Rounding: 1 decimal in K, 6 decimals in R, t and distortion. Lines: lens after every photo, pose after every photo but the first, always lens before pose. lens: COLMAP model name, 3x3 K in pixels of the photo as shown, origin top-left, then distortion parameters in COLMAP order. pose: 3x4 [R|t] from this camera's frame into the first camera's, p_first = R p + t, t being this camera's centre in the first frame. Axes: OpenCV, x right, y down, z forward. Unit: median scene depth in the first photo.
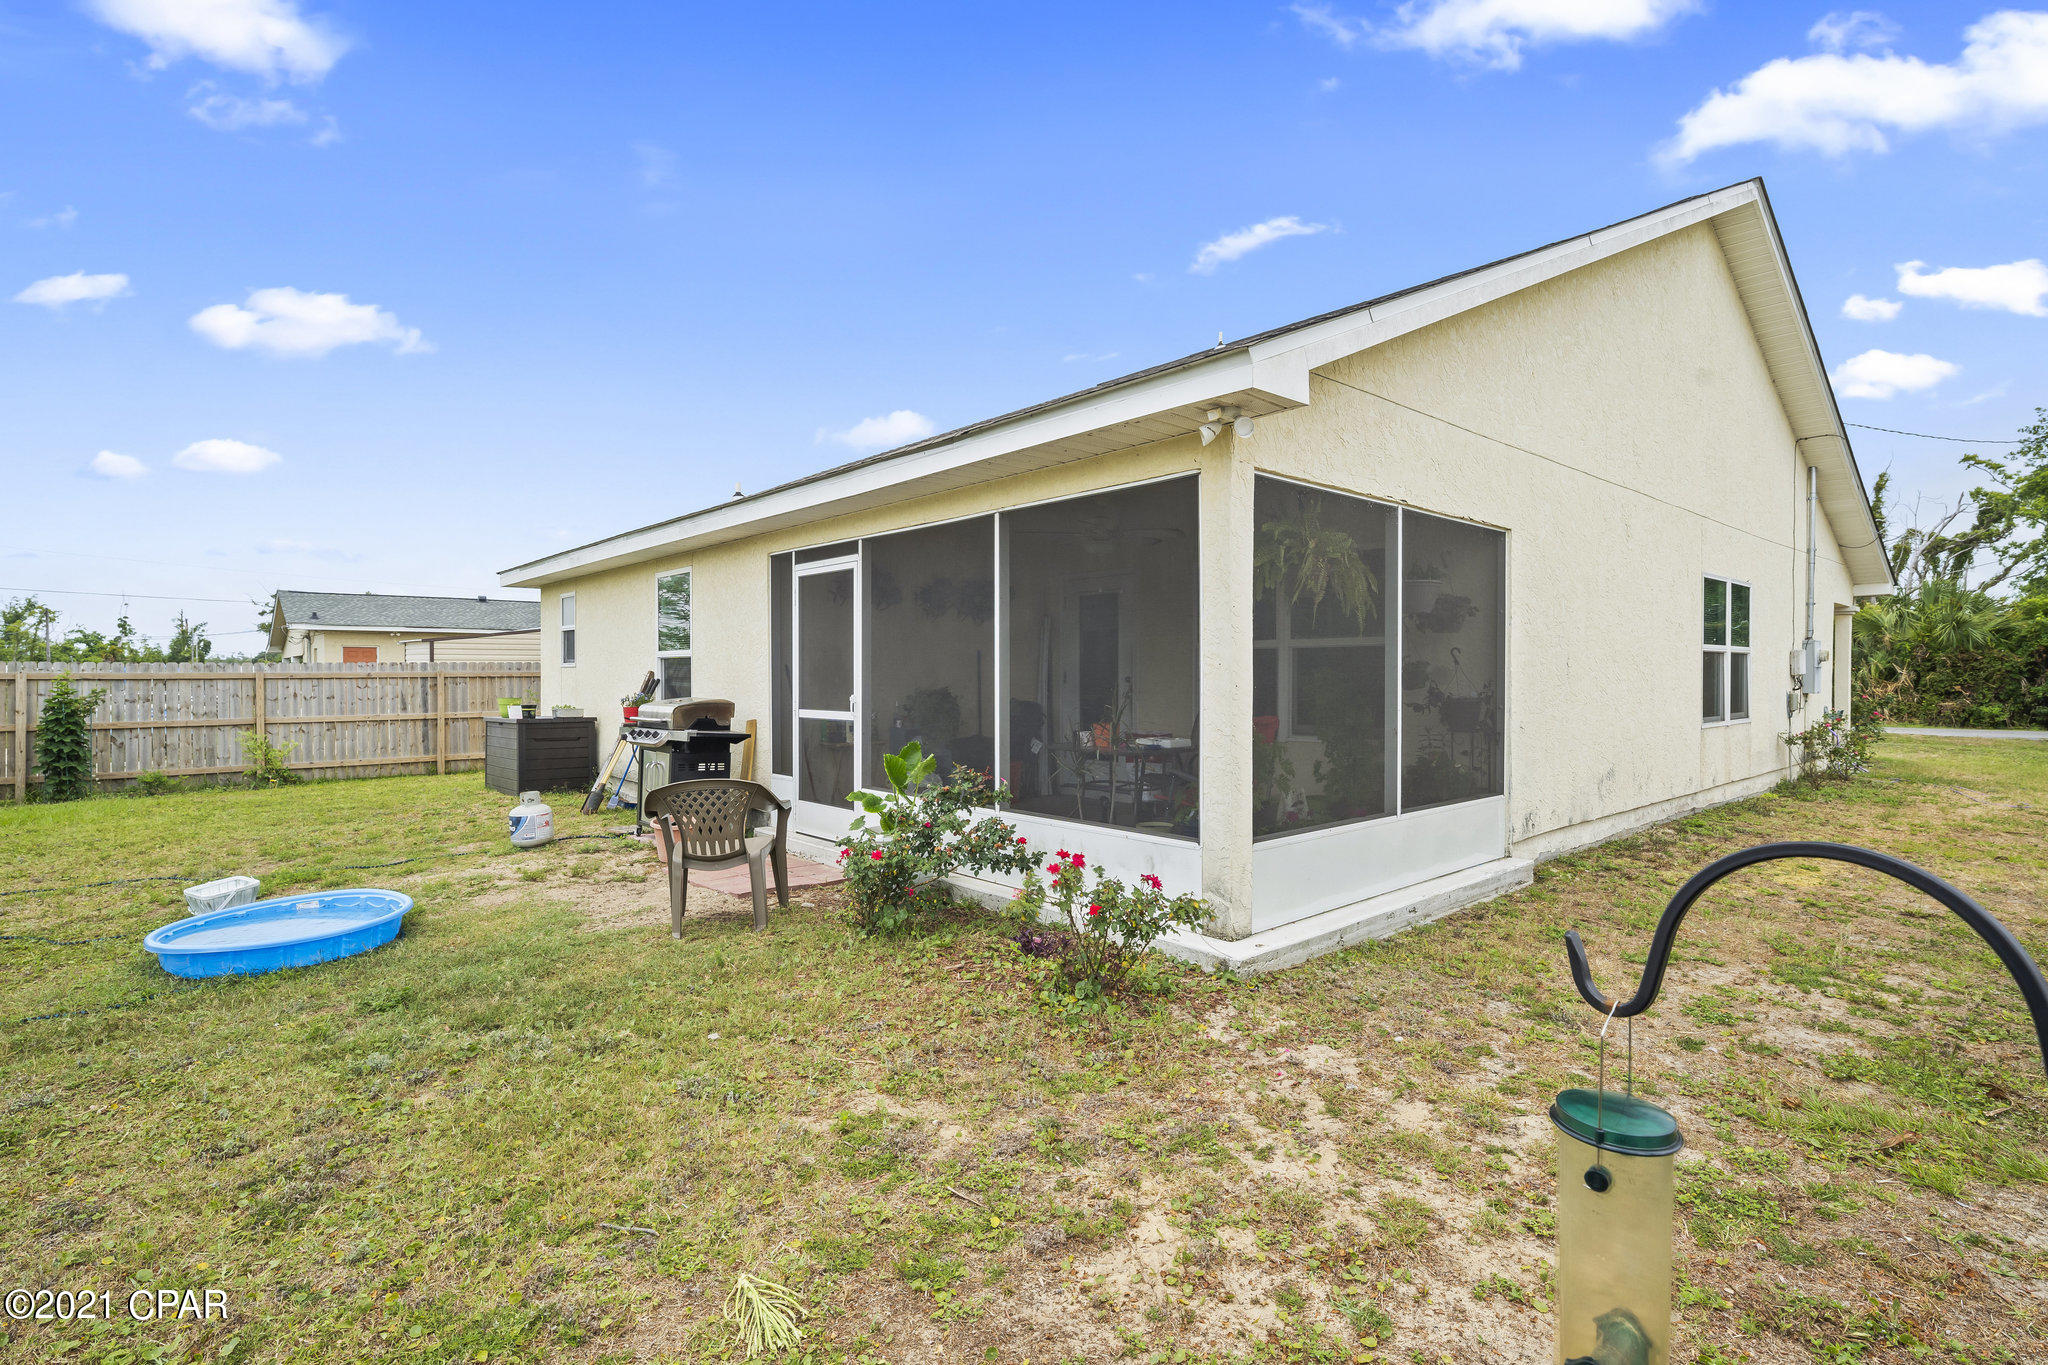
lens RADIAL K [[987.3, 0, 1024.0], [0, 987.3, 682.5], [0, 0, 1]] dist [-0.000237, -0.000196]
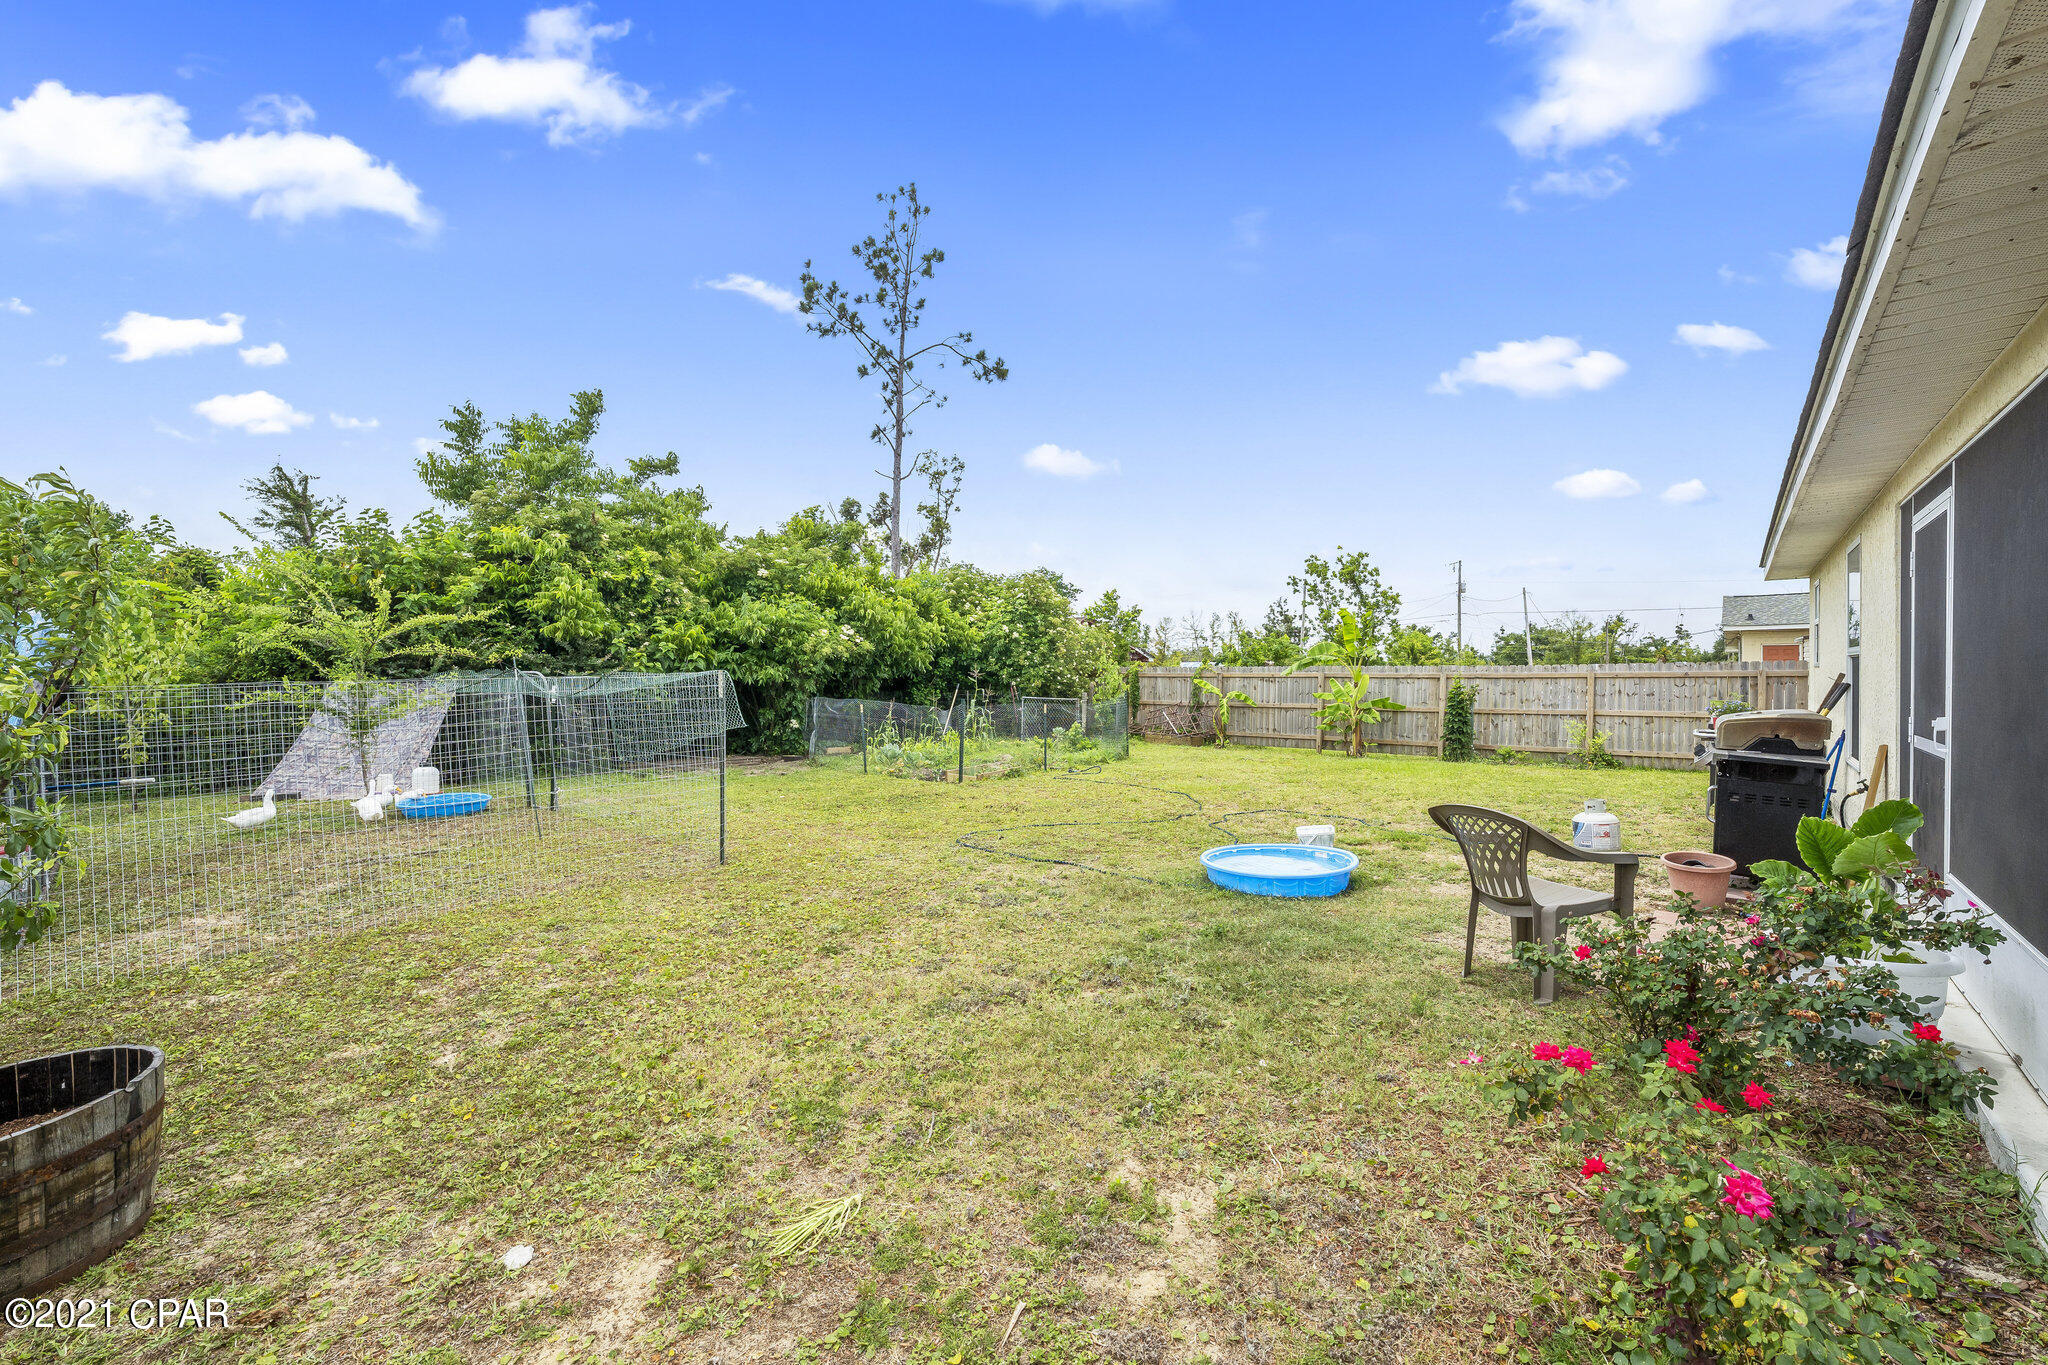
lens RADIAL K [[817.7, 0, 1024.0], [0, 817.7, 682.5], [0, 0, 1]] dist [-0.021665, 0.006355]
pose [[0.119654, 0.009693, -0.992768, 0.135402], [-0.000853, 0.999953, 0.009660, -0.007432], [0.992815, -0.000310, 0.119656, 0.202167]]
